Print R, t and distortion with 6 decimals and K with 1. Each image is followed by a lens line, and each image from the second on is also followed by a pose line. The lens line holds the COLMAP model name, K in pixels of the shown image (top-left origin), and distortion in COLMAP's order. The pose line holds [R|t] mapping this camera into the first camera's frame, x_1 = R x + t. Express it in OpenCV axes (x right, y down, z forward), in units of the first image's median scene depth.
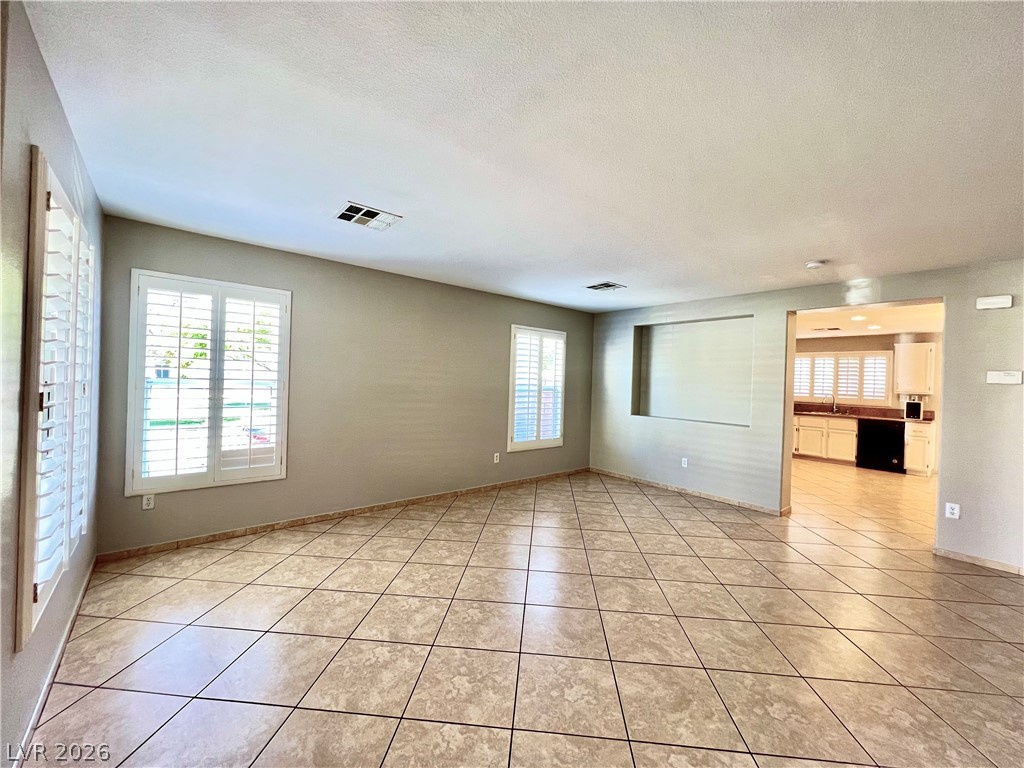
lens RADIAL K [[408.8, 0, 512.0], [0, 408.8, 384.0], [0, 0, 1]] dist [0.000324, 0.000359]
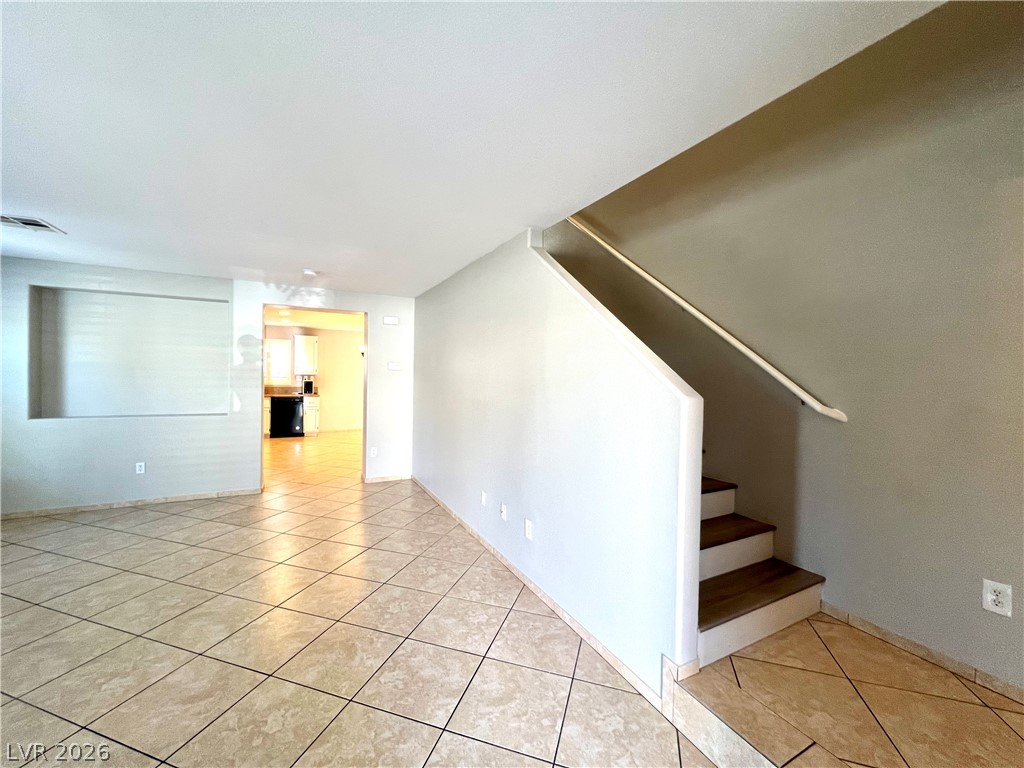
lens RADIAL K [[408.8, 0, 512.0], [0, 408.8, 384.0], [0, 0, 1]] dist [0.000324, 0.000359]
pose [[0.222479, -0.048787, 0.973716, -0.148012], [-0.000588, 0.998740, 0.050176, -0.012498], [-0.974937, -0.011736, 0.222170, 0.071765]]
